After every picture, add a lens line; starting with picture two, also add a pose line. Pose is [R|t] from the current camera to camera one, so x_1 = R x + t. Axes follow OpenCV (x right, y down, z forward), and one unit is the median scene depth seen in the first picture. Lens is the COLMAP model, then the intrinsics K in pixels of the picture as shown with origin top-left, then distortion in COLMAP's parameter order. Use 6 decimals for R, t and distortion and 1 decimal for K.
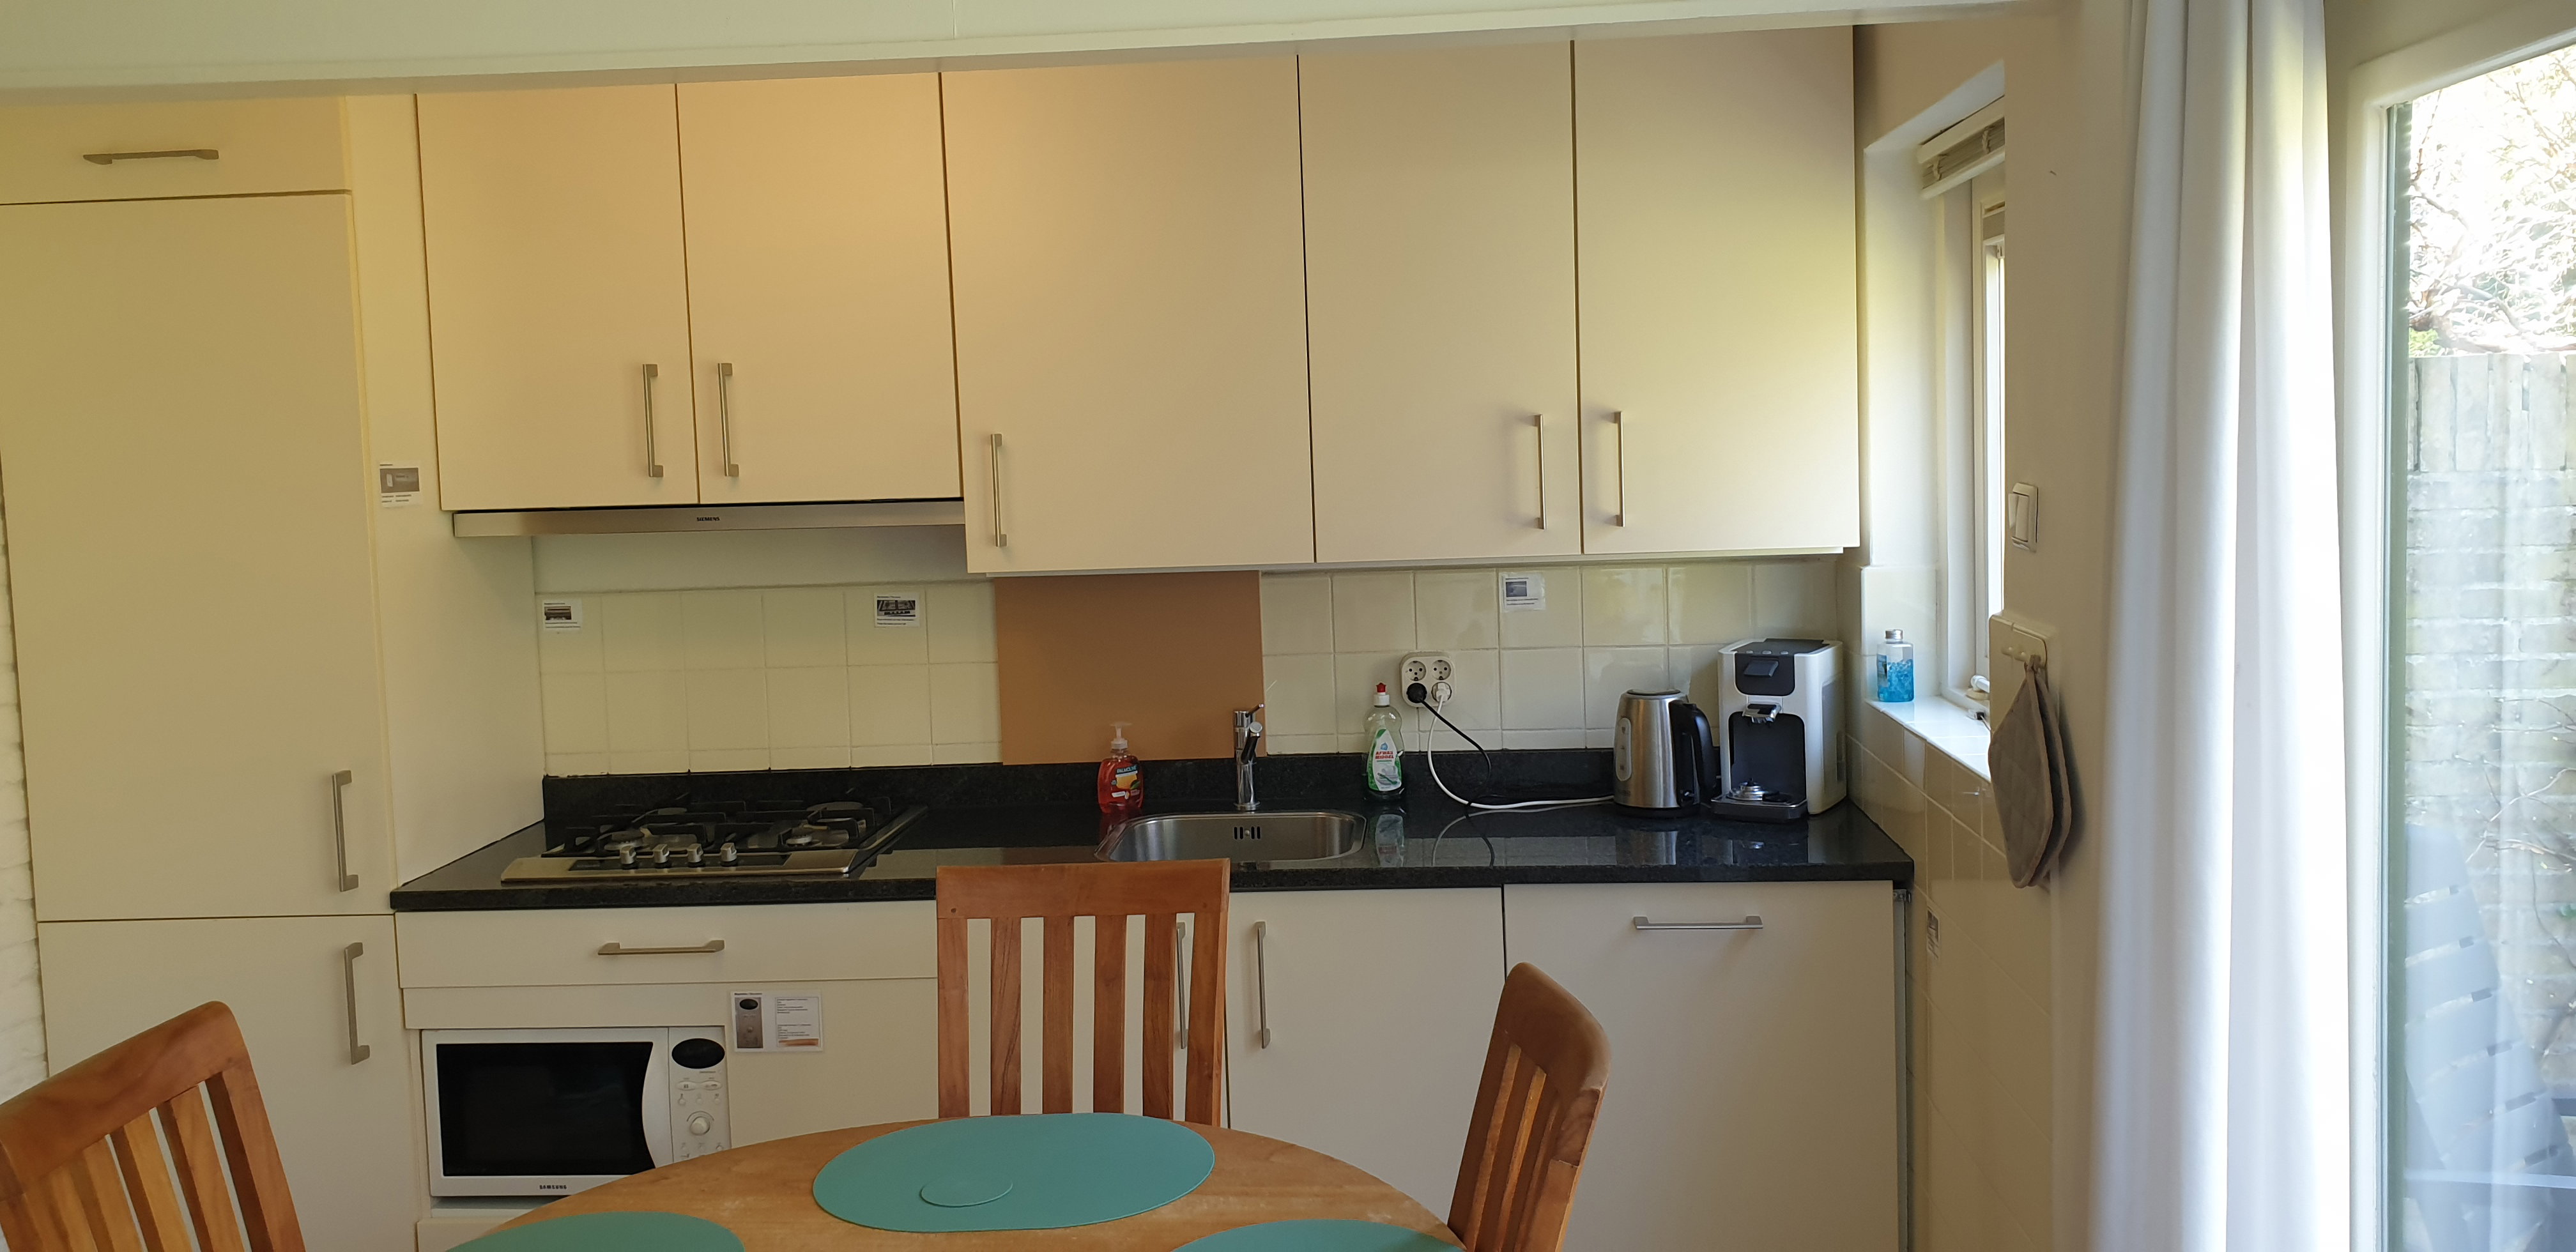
lens RADIAL K [[1841.1, 0, 1297.7], [0, 1841.1, 535.8], [0, 0, 1]] dist [0.205650, -0.000167]
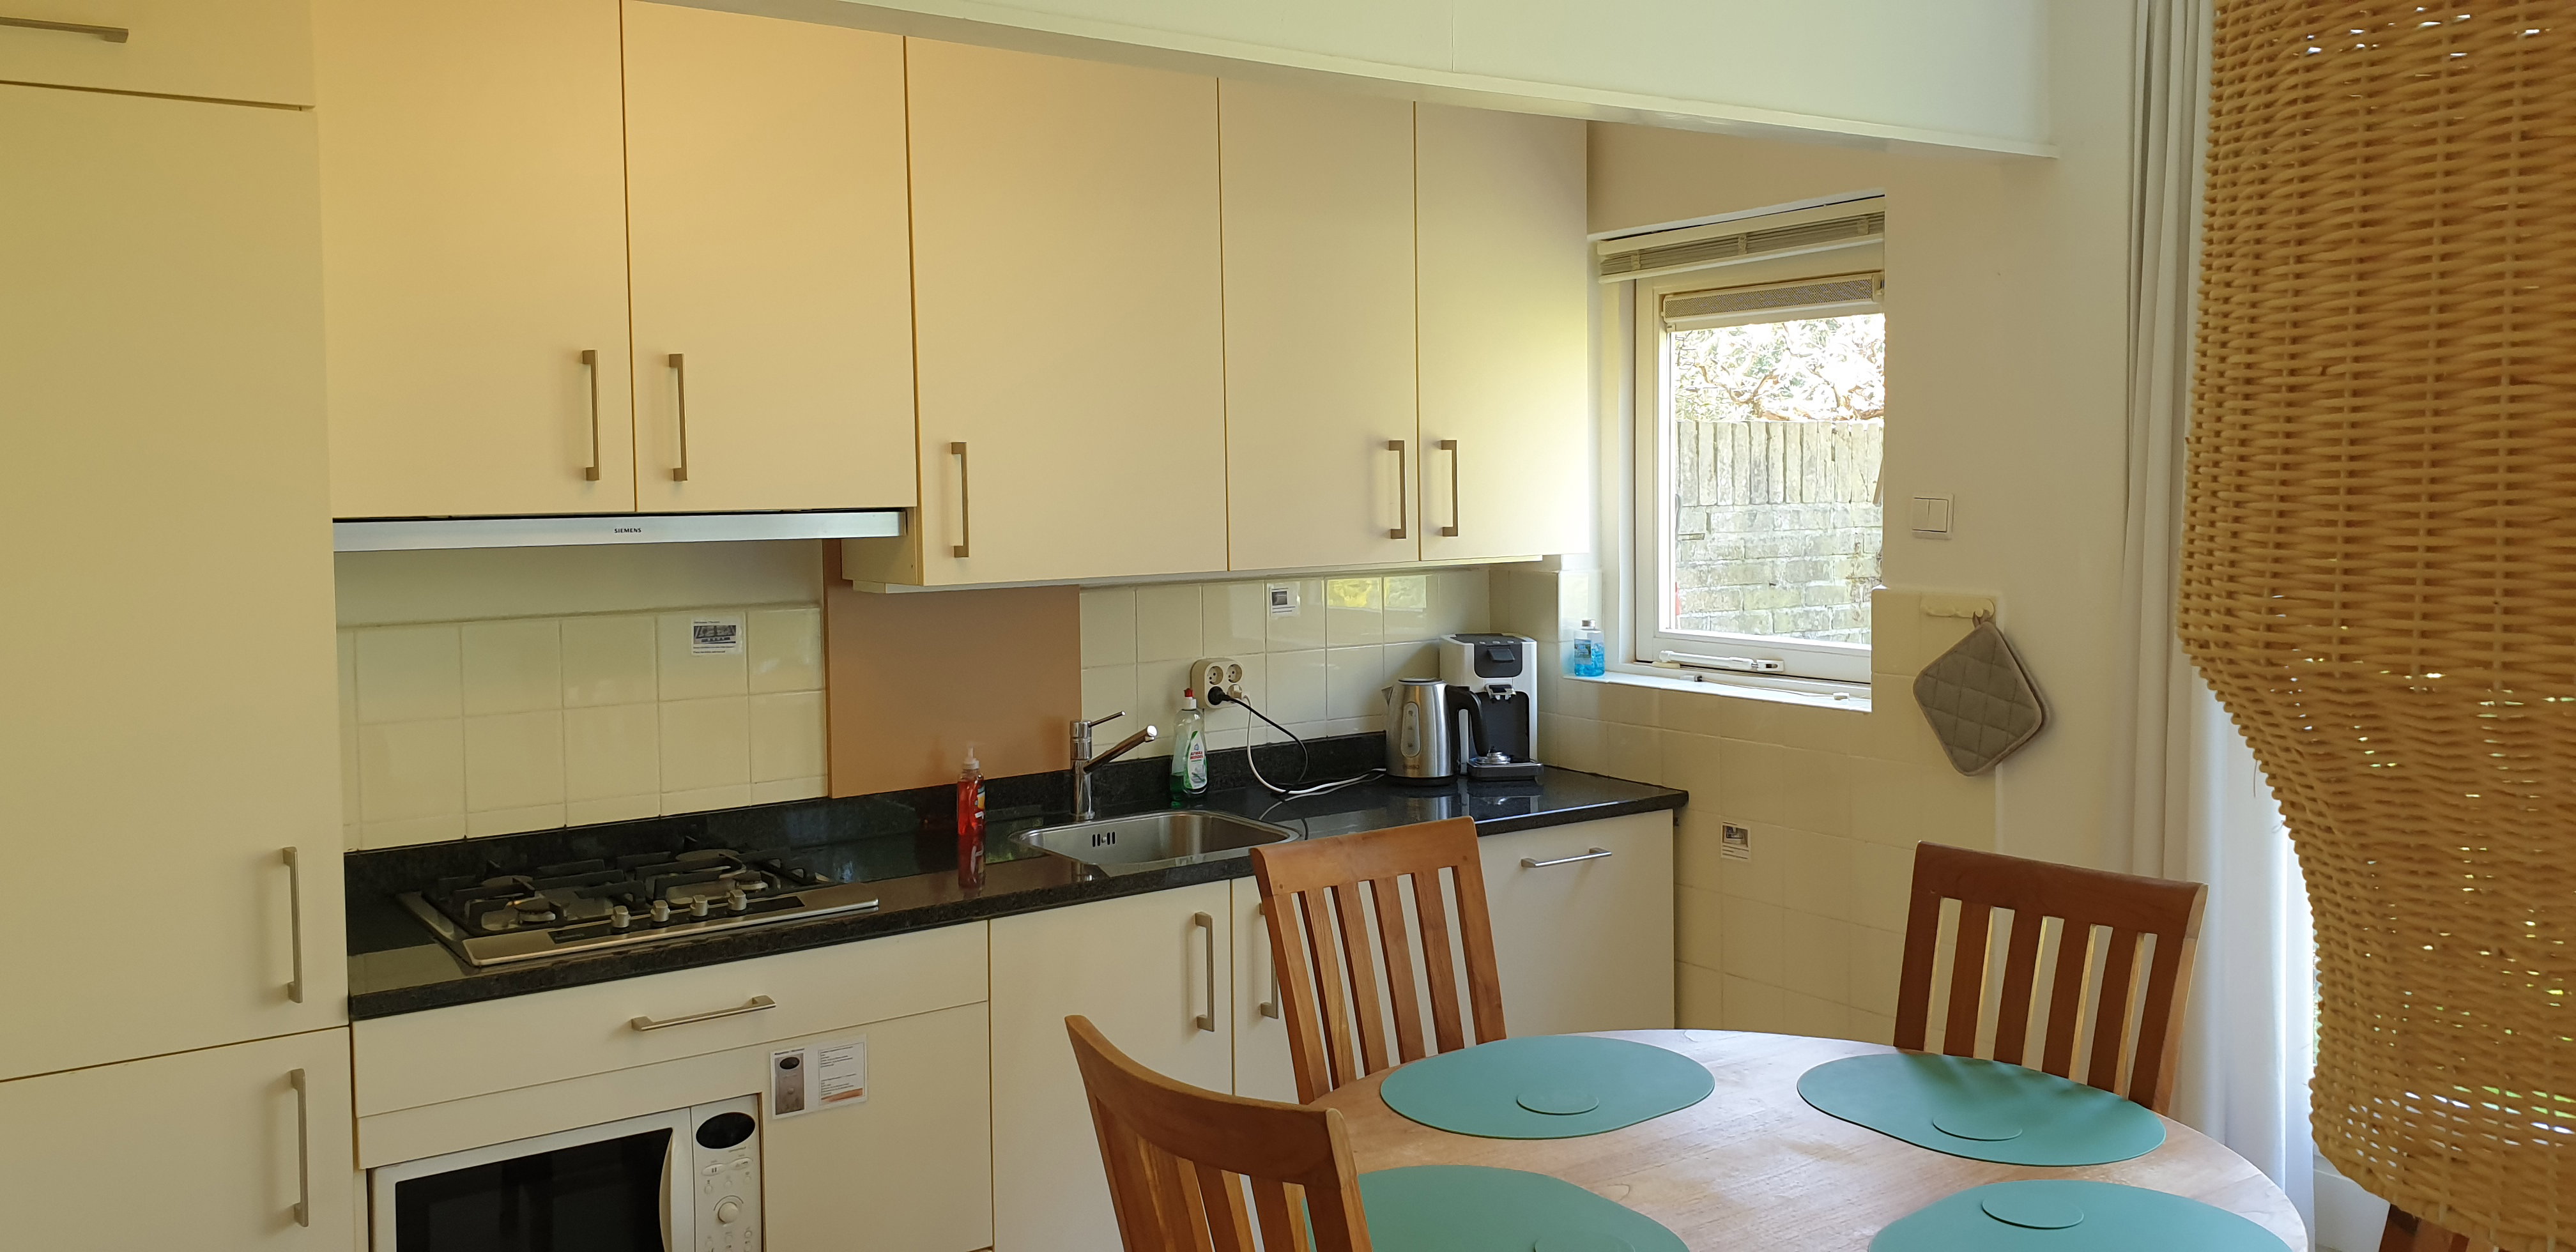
lens RADIAL K [[1841.1, 0, 1297.7], [0, 1841.1, 535.8], [0, 0, 1]] dist [0.205650, -0.000167]
pose [[0.794756, 0.001323, 0.606928, -0.586775], [0.019709, 0.999414, -0.027987, 0.024186], [-0.606609, 0.034205, 0.794264, 0.117107]]
